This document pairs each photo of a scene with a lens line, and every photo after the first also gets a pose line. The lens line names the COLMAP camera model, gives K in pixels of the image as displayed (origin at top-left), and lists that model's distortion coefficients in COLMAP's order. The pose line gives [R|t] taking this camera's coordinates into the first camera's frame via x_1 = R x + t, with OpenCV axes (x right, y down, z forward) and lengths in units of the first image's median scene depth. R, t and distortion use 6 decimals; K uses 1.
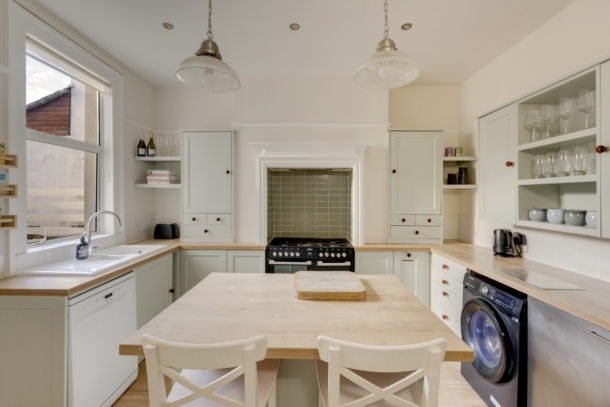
lens RADIAL K [[275.3, 0, 303.3], [0, 275.3, 198.2], [0, 0, 1]] dist [-0.002108, 0.001026]
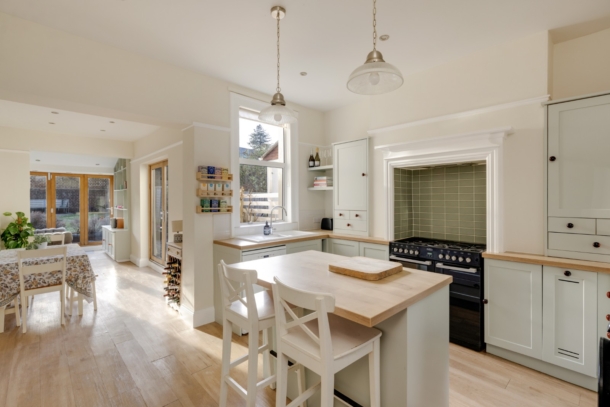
lens RADIAL K [[286.4, 0, 302.5], [0, 286.4, 203.2], [0, 0, 1]] dist [0.001113, -0.000422]
pose [[0.698453, 0.005047, -0.715639, 0.417587], [-0.001176, 0.999982, 0.005906, 0.018278], [0.715655, -0.003283, 0.698446, -0.018833]]
